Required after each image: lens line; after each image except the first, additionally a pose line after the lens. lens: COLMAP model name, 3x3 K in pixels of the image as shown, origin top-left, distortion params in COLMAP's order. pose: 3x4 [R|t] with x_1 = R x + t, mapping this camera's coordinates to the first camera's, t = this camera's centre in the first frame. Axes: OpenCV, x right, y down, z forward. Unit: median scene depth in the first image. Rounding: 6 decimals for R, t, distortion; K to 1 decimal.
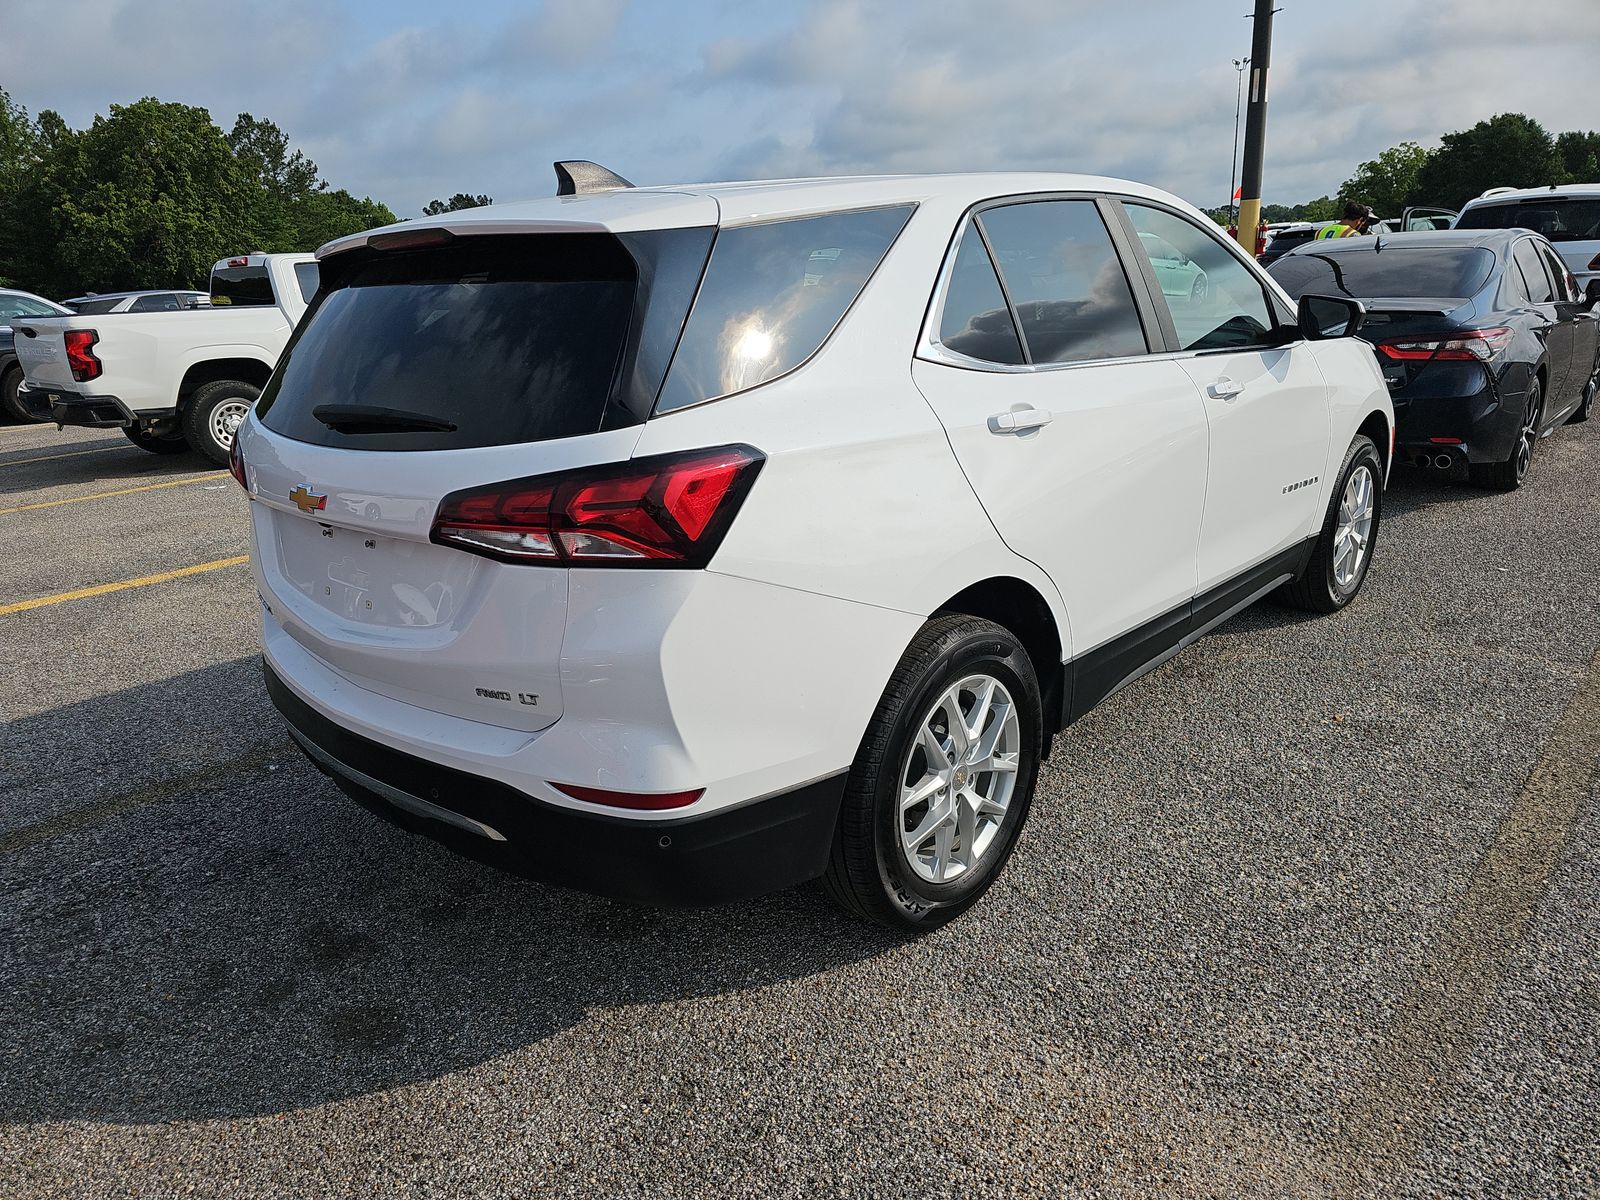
lens RADIAL K [[1053.9, 0, 792.8], [0, 1053.9, 600.9], [0, 0, 1]] dist [0.034544, -0.035663]
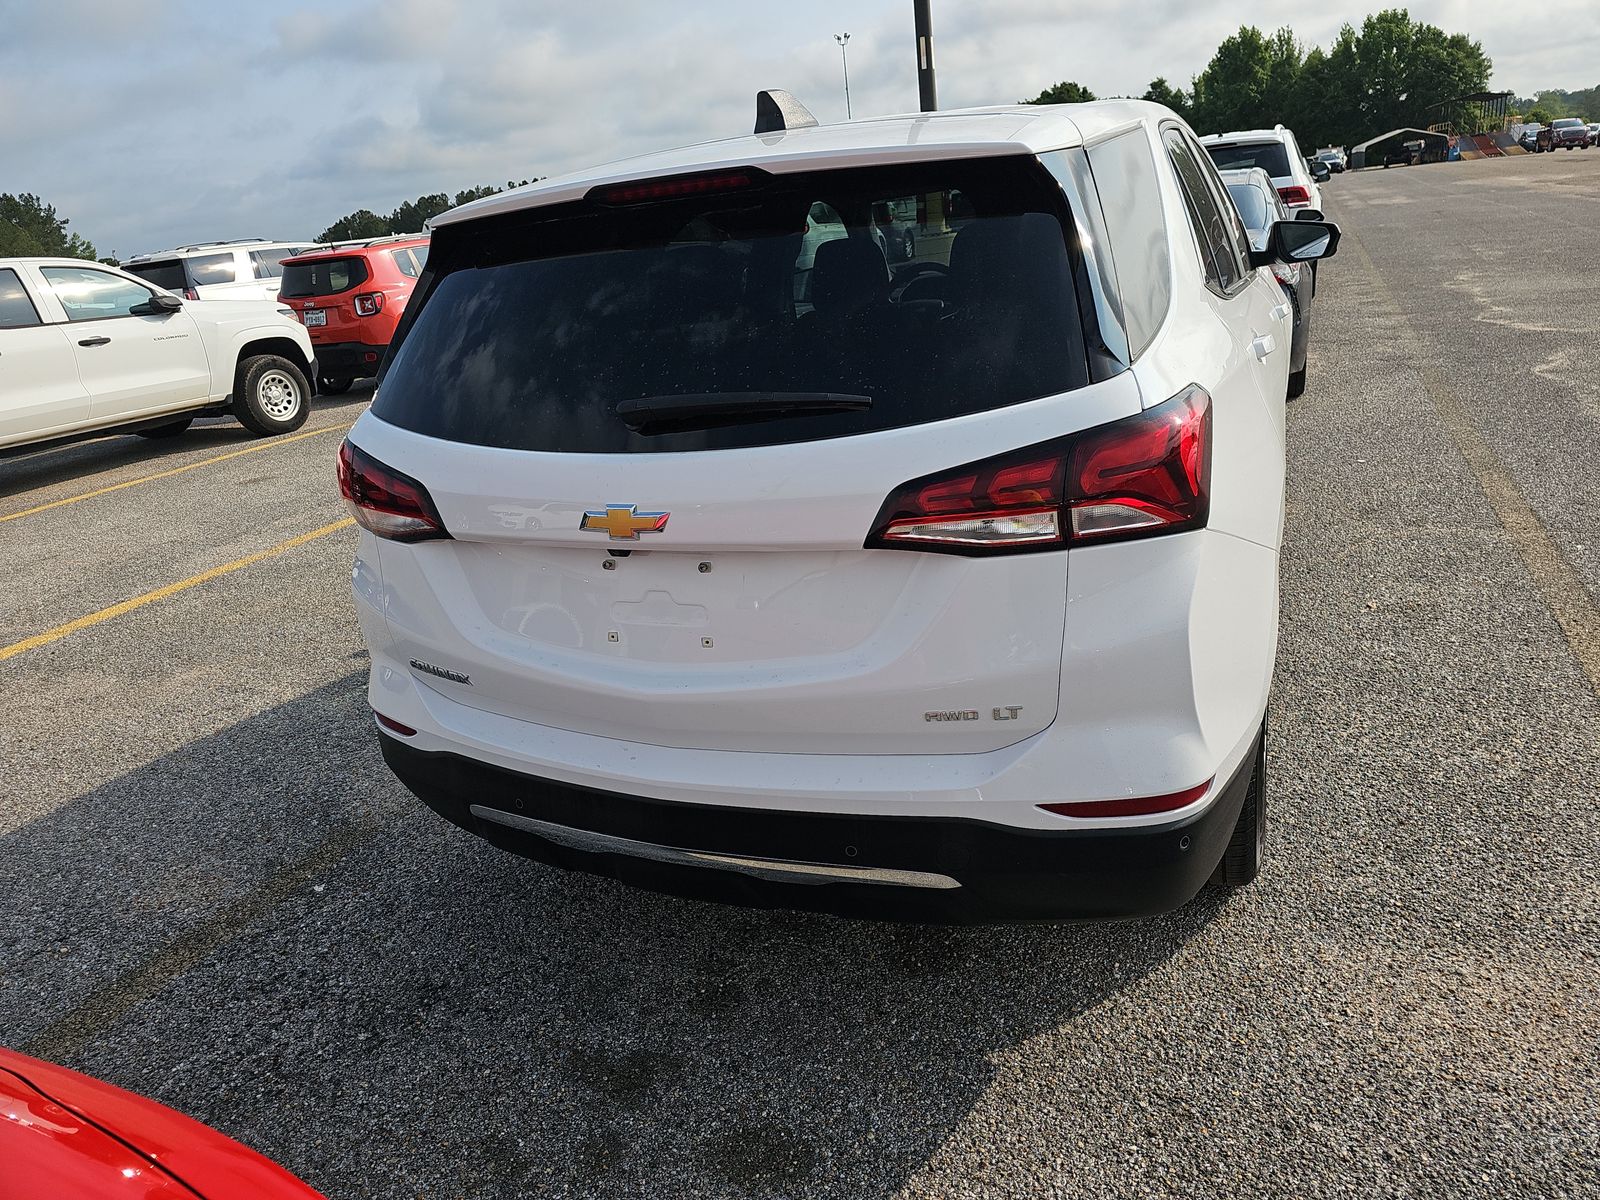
lens RADIAL K [[1053.9, 0, 795.3], [0, 1053.9, 592.2], [0, 0, 1]] dist [0.034544, -0.035663]
pose [[0.939796, -0.158735, 0.302632, -0.561079], [0.155810, 0.987203, 0.033950, -0.049666], [-0.304149, 0.015247, 0.952503, 0.213368]]
